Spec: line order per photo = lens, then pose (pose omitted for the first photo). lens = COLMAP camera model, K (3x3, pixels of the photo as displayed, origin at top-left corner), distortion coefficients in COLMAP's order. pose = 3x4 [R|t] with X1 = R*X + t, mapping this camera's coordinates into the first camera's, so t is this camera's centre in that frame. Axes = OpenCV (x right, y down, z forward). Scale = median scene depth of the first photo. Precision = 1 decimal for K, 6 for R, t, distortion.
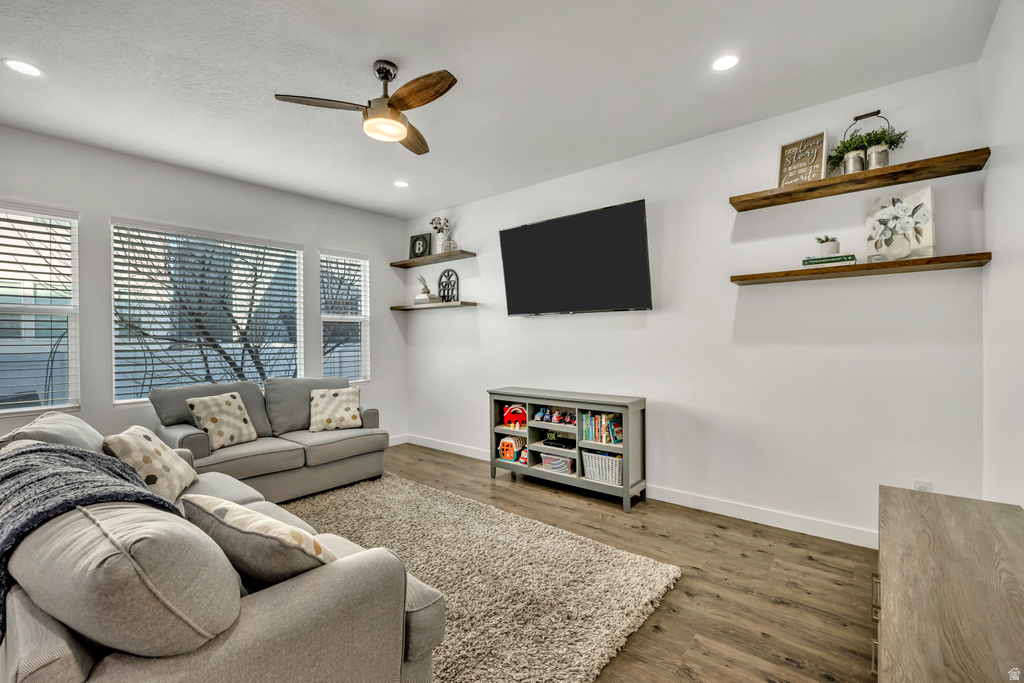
lens RADIAL K [[443.4, 0, 510.3], [0, 443.4, 340.7], [0, 0, 1]] dist [-0.014984, -0.000250]
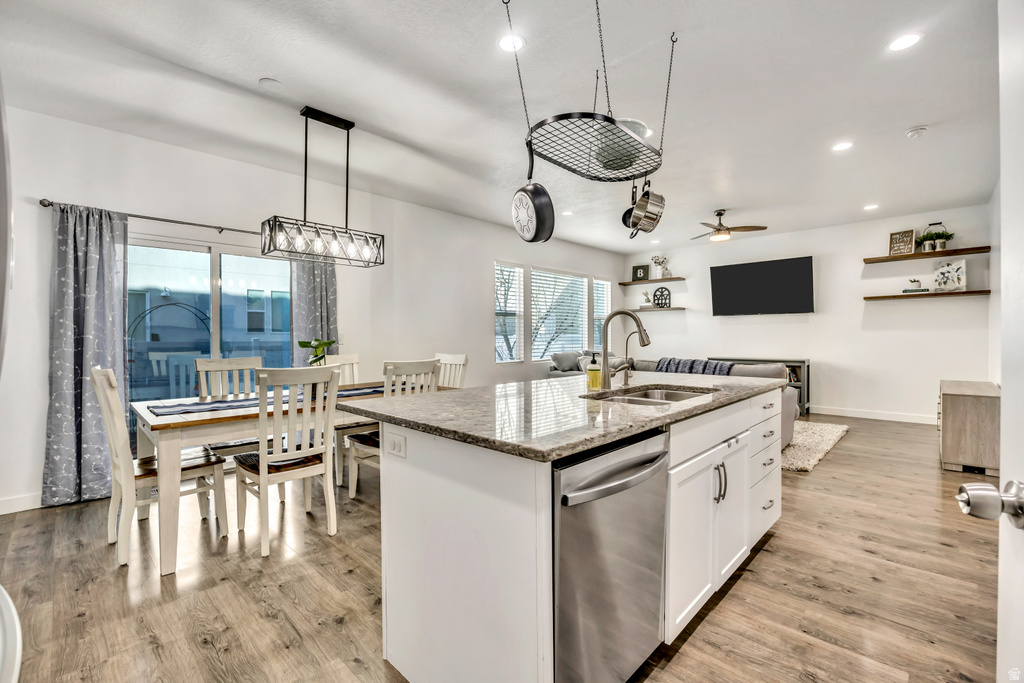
lens RADIAL K [[443.4, 0, 510.3], [0, 443.4, 340.7], [0, 0, 1]] dist [-0.014984, -0.000250]
pose [[0.996822, 0.003921, -0.079563, -0.920463], [-0.003558, 0.999983, 0.004703, 0.050334], [0.079580, -0.004405, 0.996819, -1.100708]]
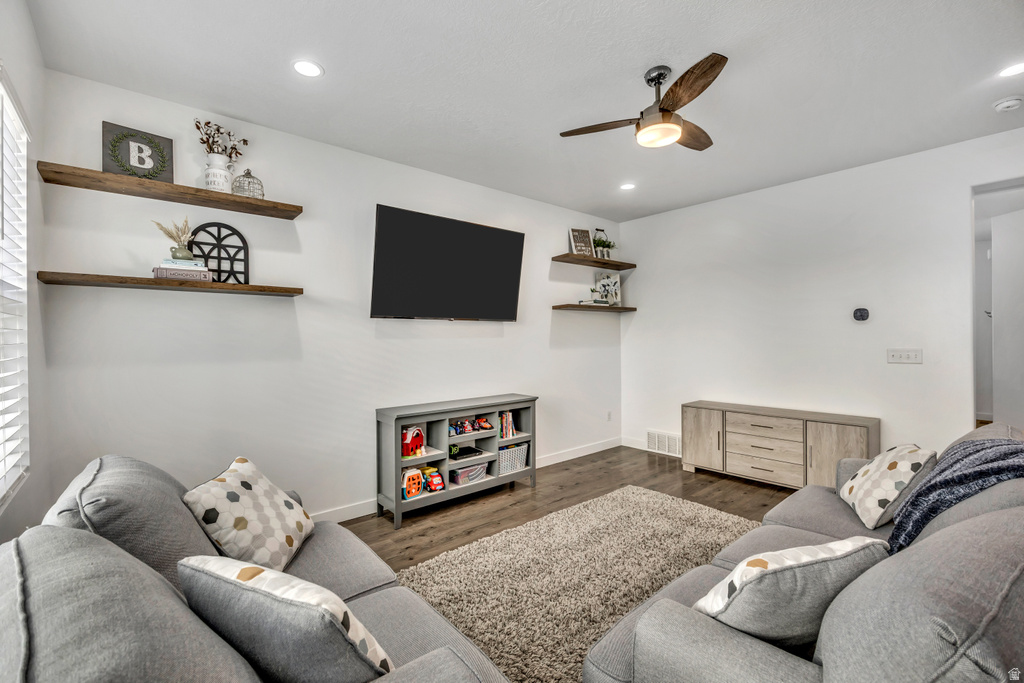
lens RADIAL K [[443.4, 0, 510.3], [0, 443.4, 340.7], [0, 0, 1]] dist [-0.014984, -0.000250]
pose [[0.165827, 0.006263, 0.986135, -1.004548], [0.014778, 0.999852, -0.008835, -0.005978], [-0.986044, 0.016038, 0.165710, 0.893885]]
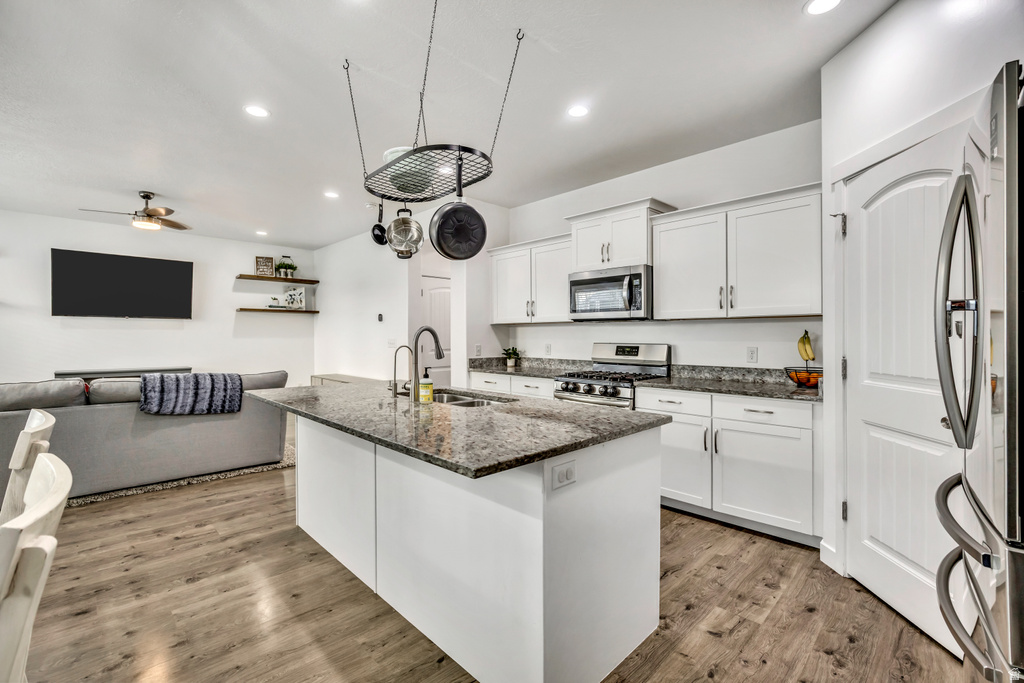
lens RADIAL K [[443.4, 0, 510.3], [0, 443.4, 340.7], [0, 0, 1]] dist [-0.014984, -0.000250]
pose [[0.103783, 0.002339, 0.994597, -1.555282], [0.001292, 0.999996, -0.002487, 0.030654], [-0.994599, 0.001544, 0.103780, -0.610795]]
